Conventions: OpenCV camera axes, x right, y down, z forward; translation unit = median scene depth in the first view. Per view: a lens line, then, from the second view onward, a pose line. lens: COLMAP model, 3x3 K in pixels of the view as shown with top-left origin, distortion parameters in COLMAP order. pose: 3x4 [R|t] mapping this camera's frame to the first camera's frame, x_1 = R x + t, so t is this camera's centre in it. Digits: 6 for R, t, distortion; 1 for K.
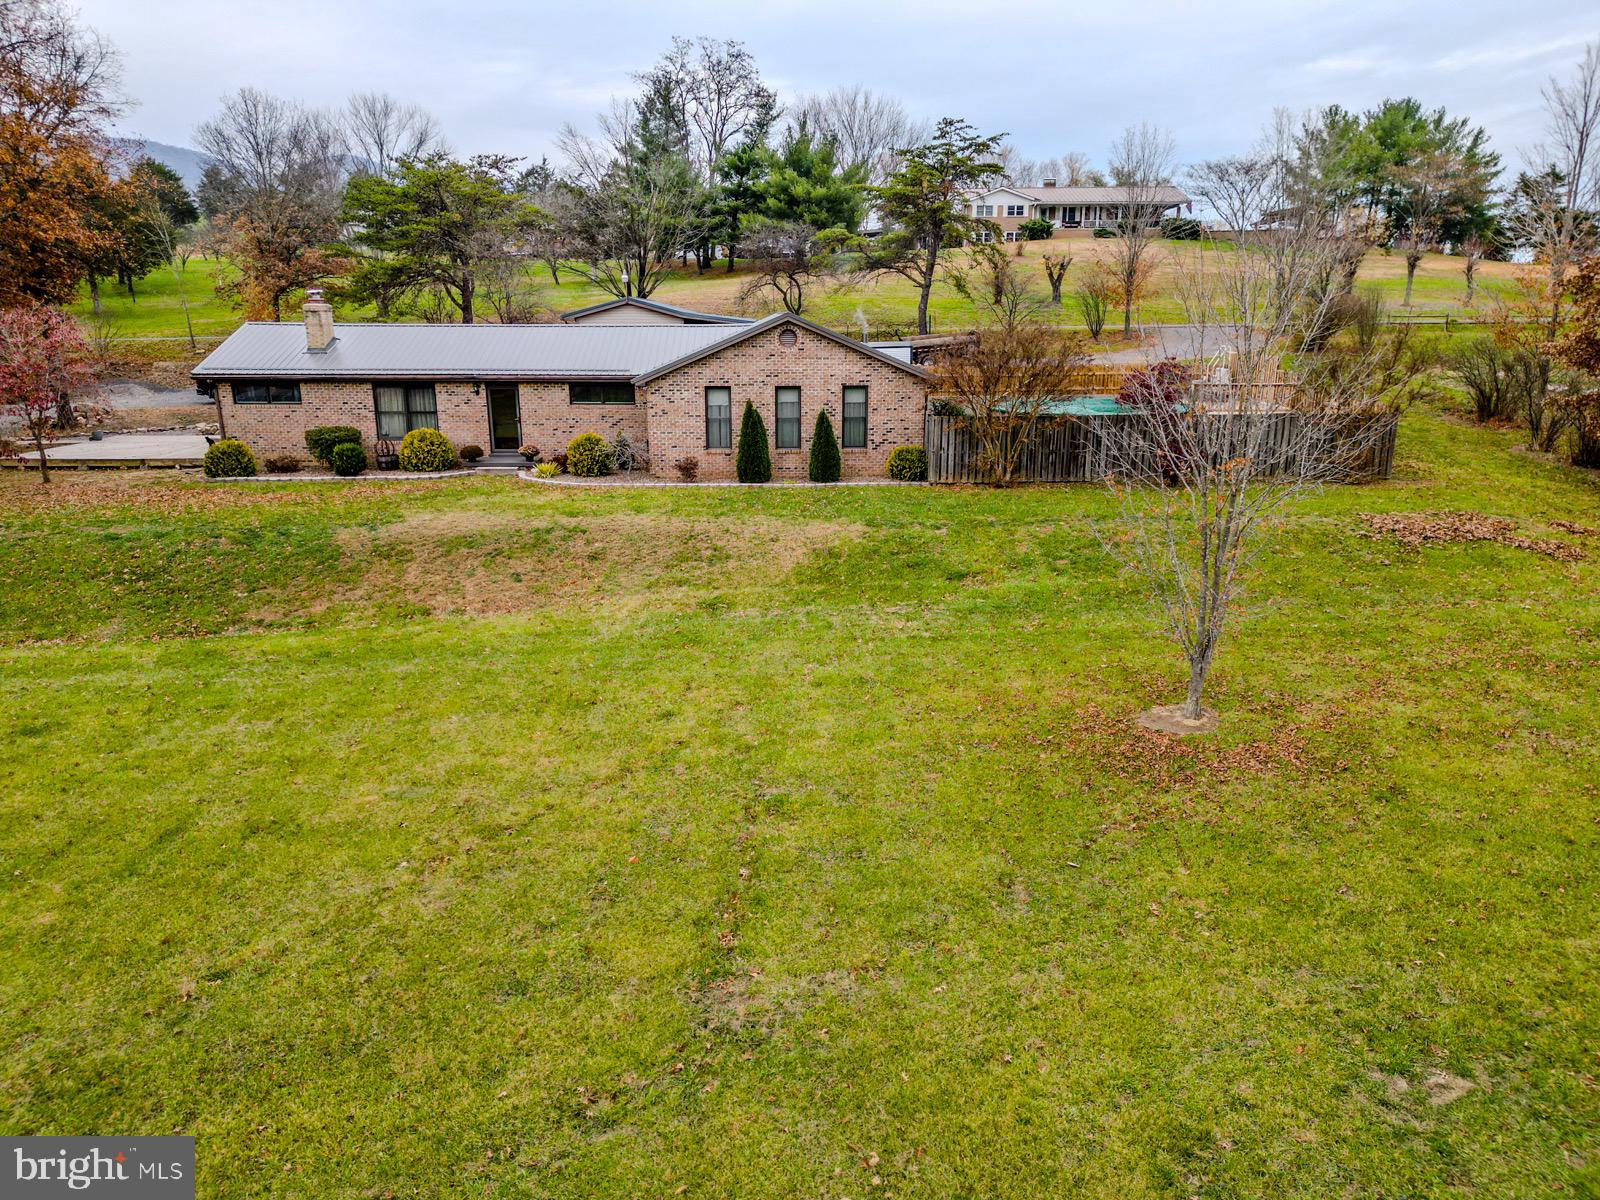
lens RADIAL K [[1114.9, 0, 800.0], [0, 1114.9, 603.5], [0, 0, 1]] dist [0.089741, -0.089831]
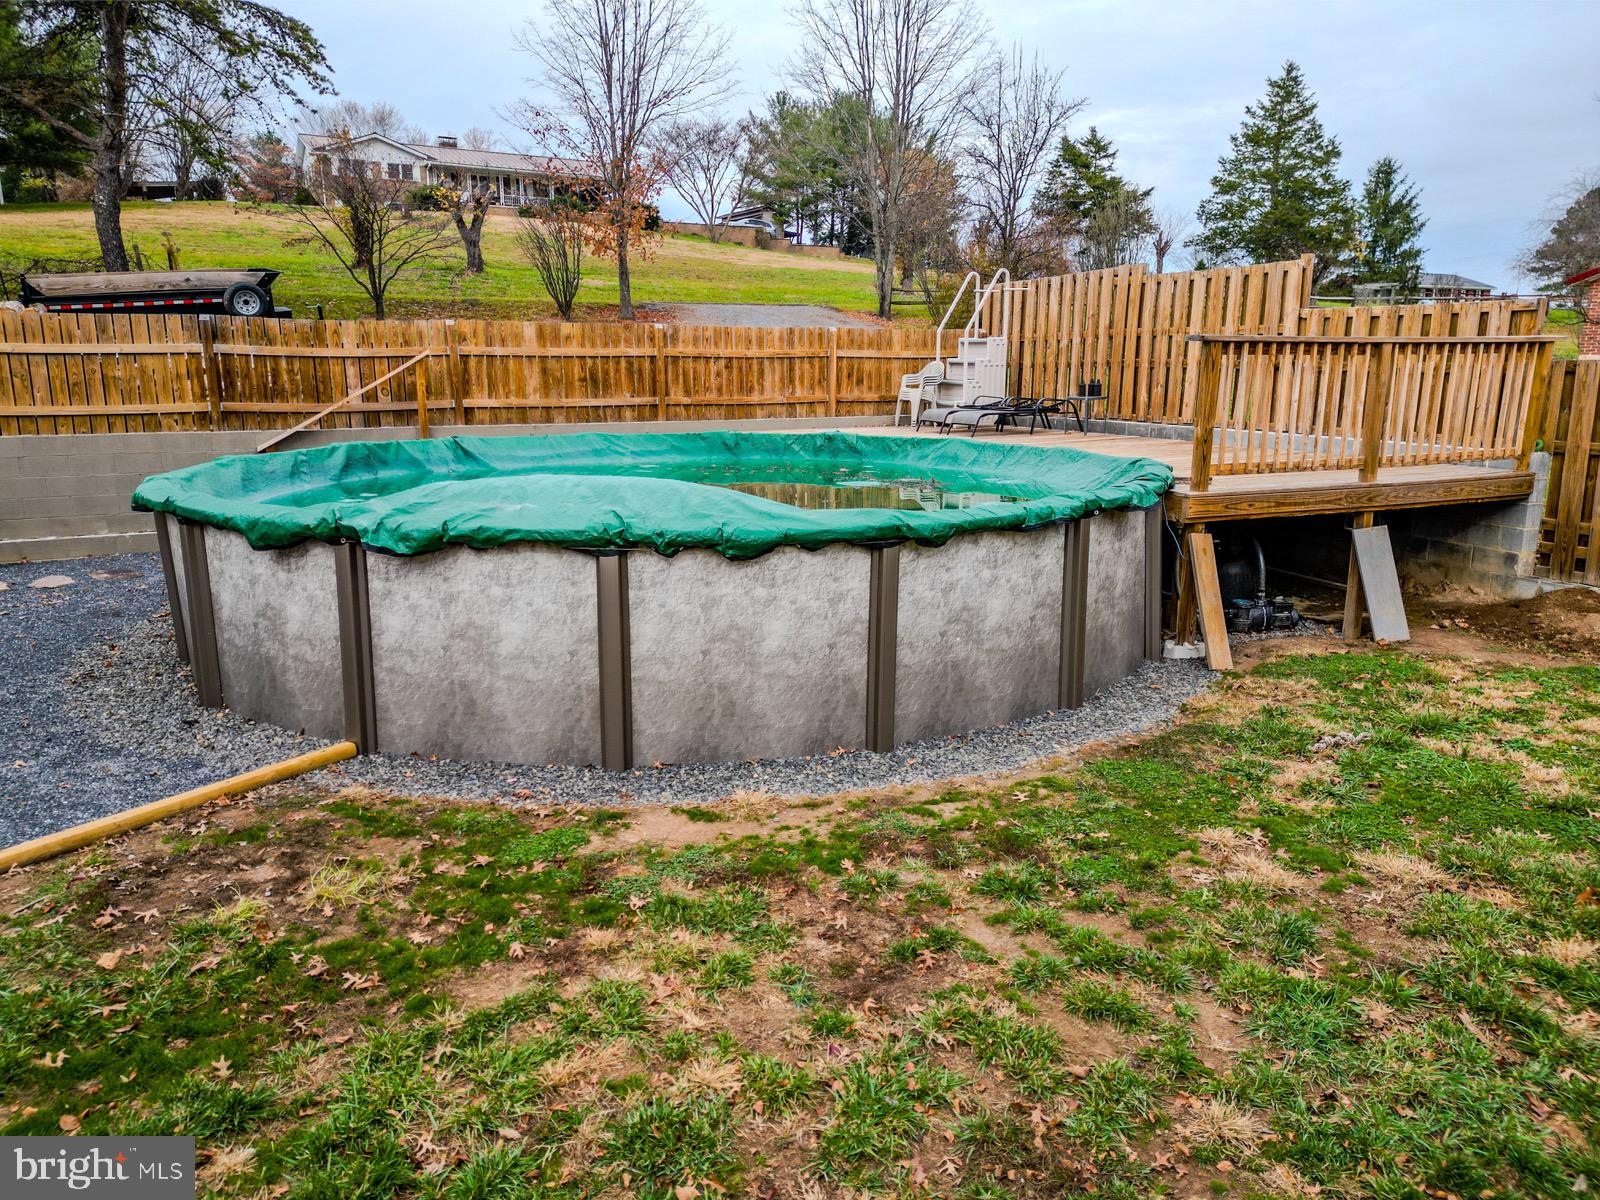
lens RADIAL K [[1107.5, 0, 799.8], [0, 1107.5, 607.3], [0, 0, 1]] dist [0.086724, -0.079190]
pose [[0.884182, -0.099951, 0.456325, 0.216493], [0.115576, 0.993278, -0.006379, -0.173937], [-0.452620, 0.058381, 0.889790, 0.966611]]
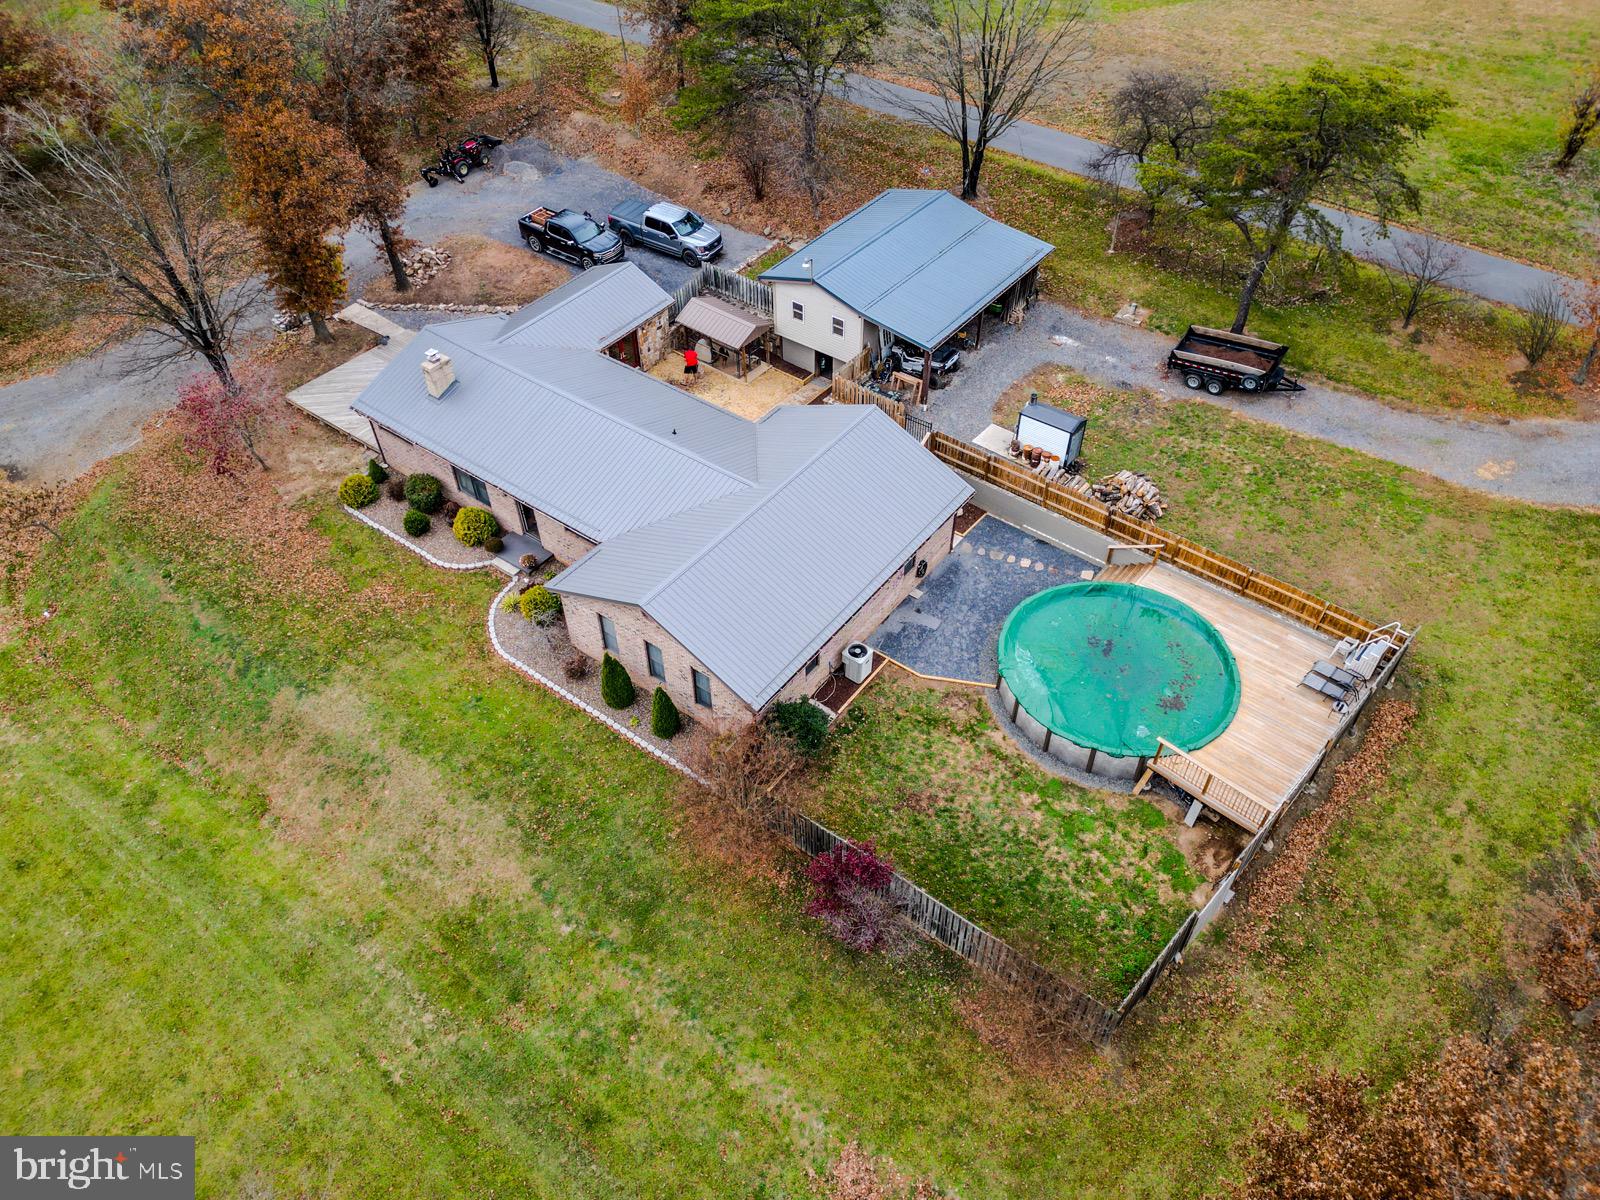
lens RADIAL K [[1114.9, 0, 800.0], [0, 1114.9, 603.5], [0, 0, 1]] dist [0.089741, -0.089831]
pose [[0.777716, 0.443896, -0.445101, 0.525793], [-0.152357, 0.820058, 0.551628, -0.785789], [0.609873, -0.361195, 0.705402, 0.315931]]
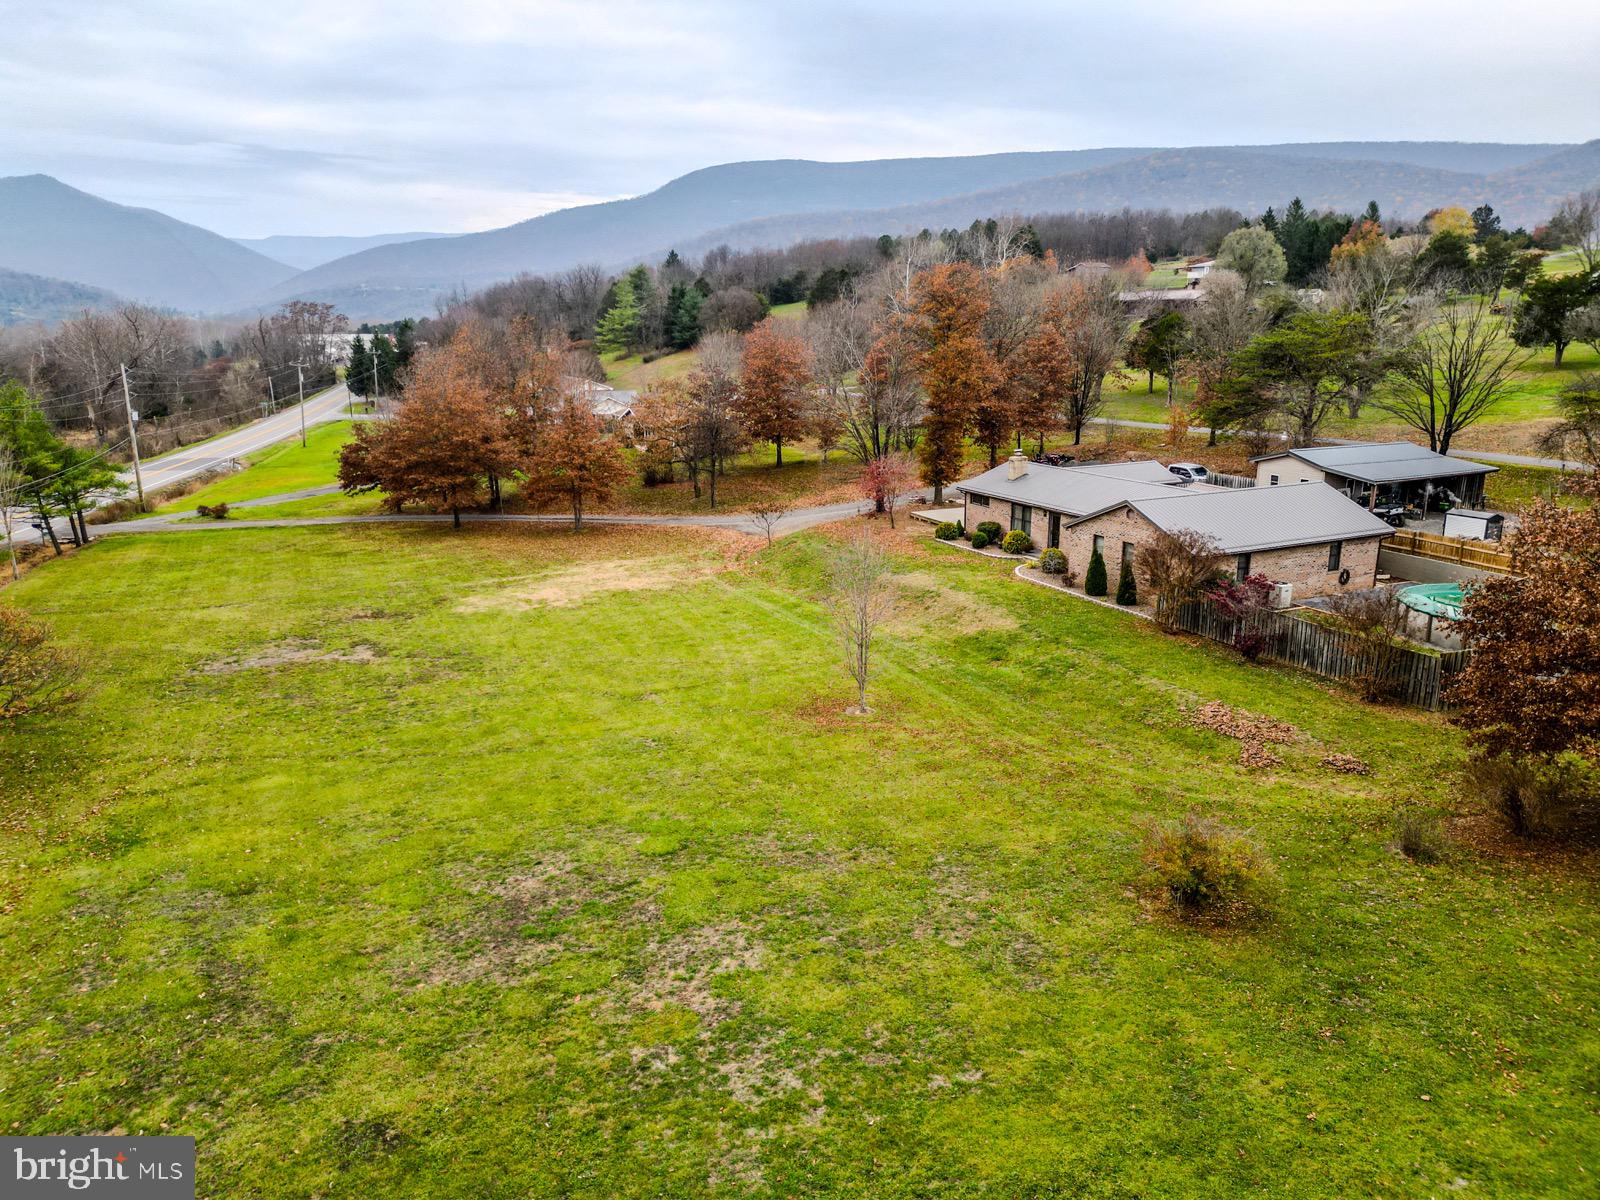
lens RADIAL K [[1091.1, 0, 745.8], [0, 1091.1, 615.0], [0, 0, 1]] dist [0.000008, -0.001109]
pose [[0.359655, 0.237371, -0.902387, 1.158465], [-0.219062, 0.961551, 0.165625, -0.218328], [0.907006, 0.138111, 0.397826, -0.111725]]
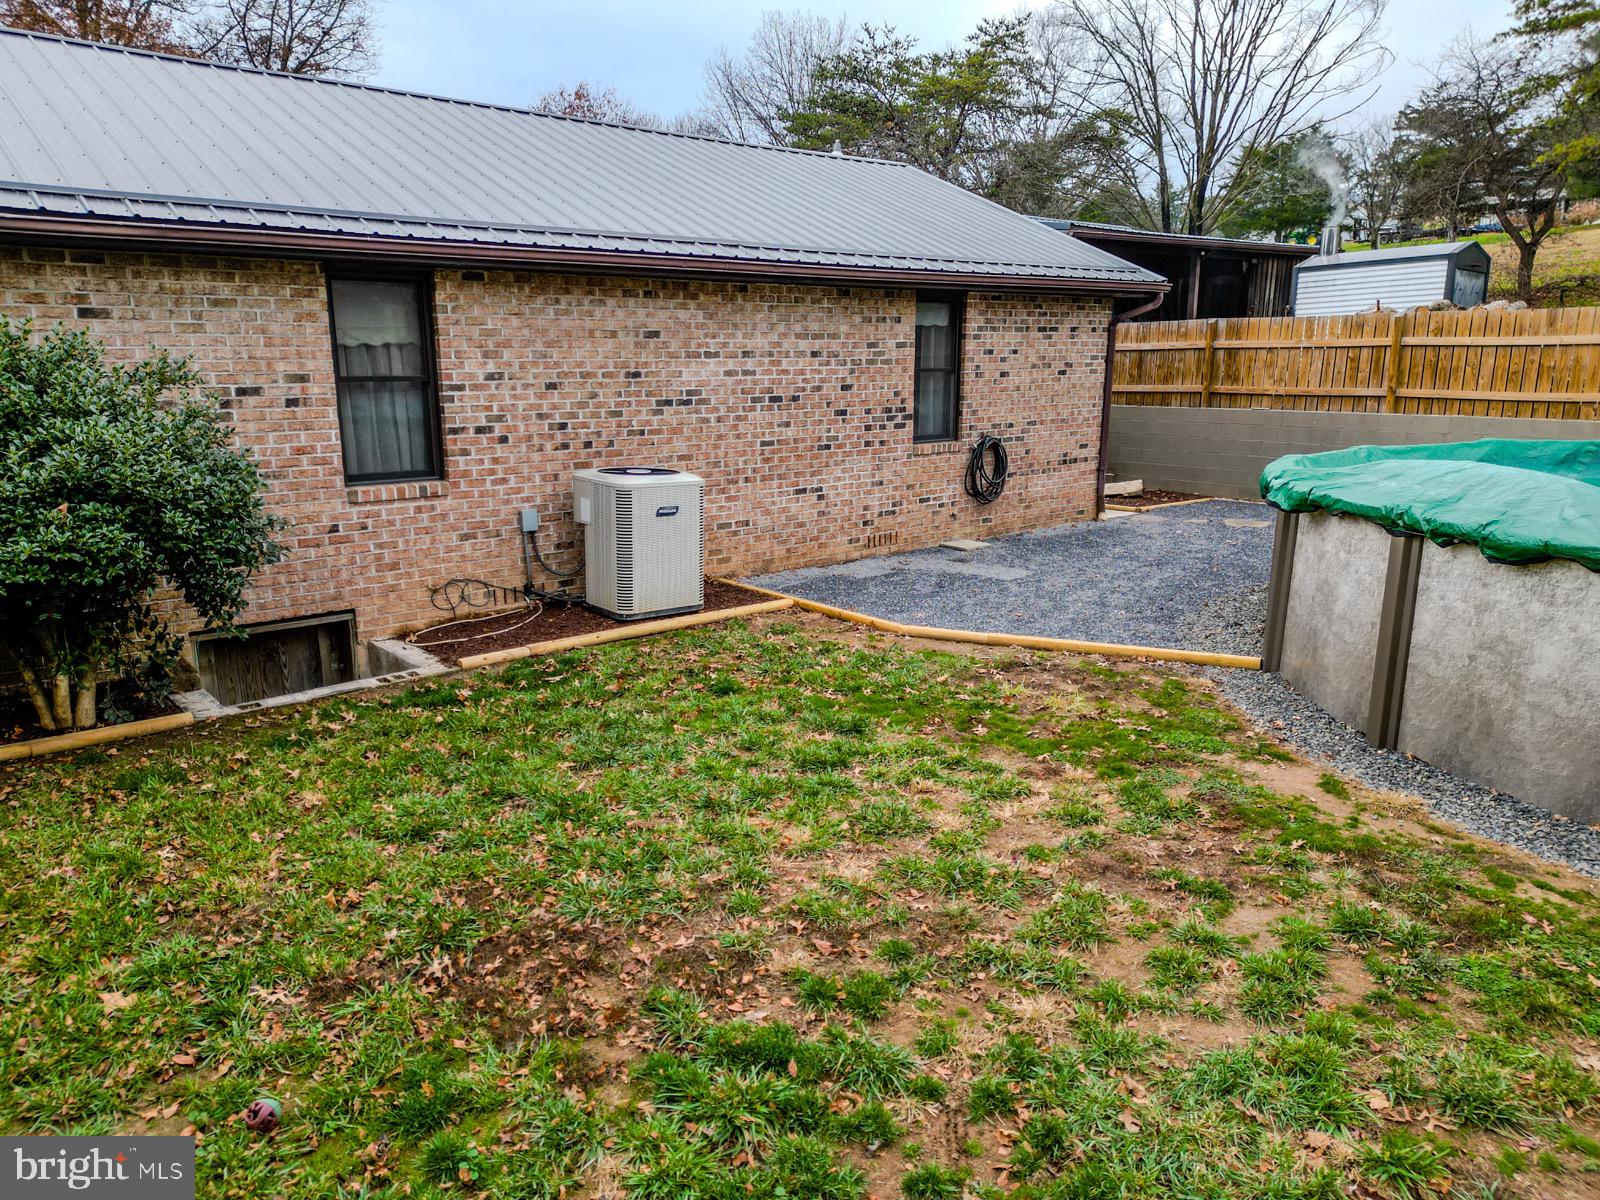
lens RADIAL K [[1107.5, 0, 799.8], [0, 1107.5, 607.3], [0, 0, 1]] dist [0.086724, -0.079190]
pose [[0.615364, 0.173849, -0.768833, 0.340842], [-0.195060, 0.978624, 0.065164, -0.168814], [0.763727, 0.109869, 0.636121, 0.947602]]
